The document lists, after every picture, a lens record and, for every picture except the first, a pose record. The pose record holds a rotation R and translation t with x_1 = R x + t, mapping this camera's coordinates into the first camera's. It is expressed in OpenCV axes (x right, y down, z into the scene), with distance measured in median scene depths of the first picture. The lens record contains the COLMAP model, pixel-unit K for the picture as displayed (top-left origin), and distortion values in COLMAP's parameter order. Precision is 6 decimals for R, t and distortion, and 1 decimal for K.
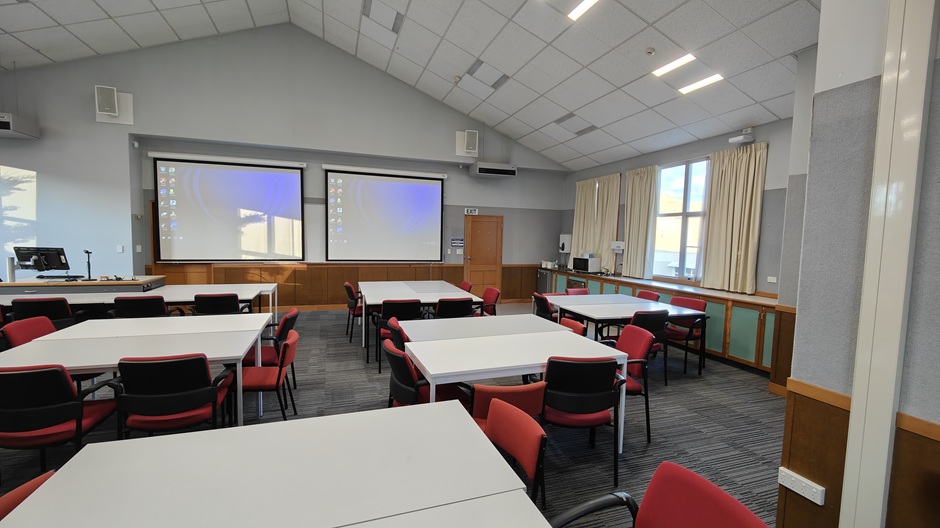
lens RADIAL K [[405.9, 0, 467.8], [0, 405.9, 265.6], [0, 0, 1]] dist [0.015960, -0.001752]
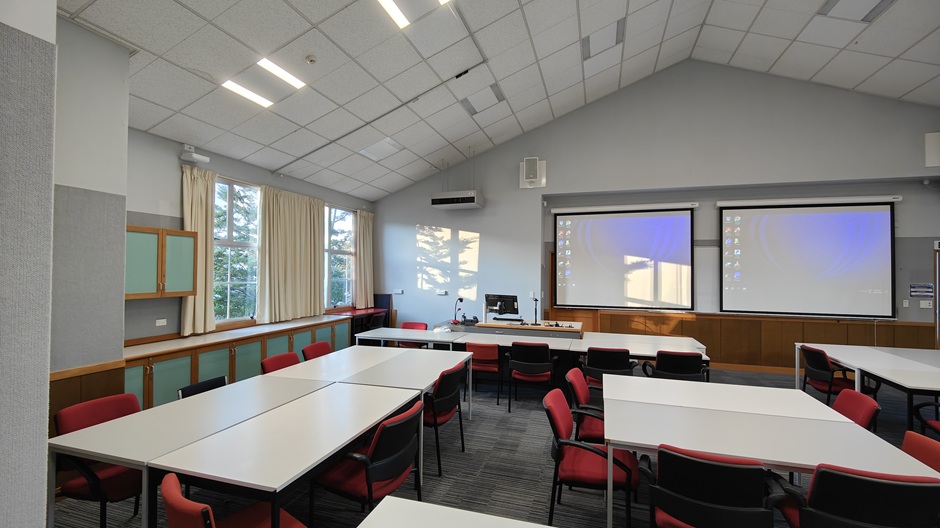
lens RADIAL K [[405.9, 0, 485.5], [0, 405.9, 268.8], [0, 0, 1]] dist [0.015960, -0.001752]
pose [[0.818749, -0.020381, -0.573790, -0.271074], [-0.033203, 0.996017, -0.082756, -0.013817], [0.573191, 0.086808, 0.814811, 0.001514]]
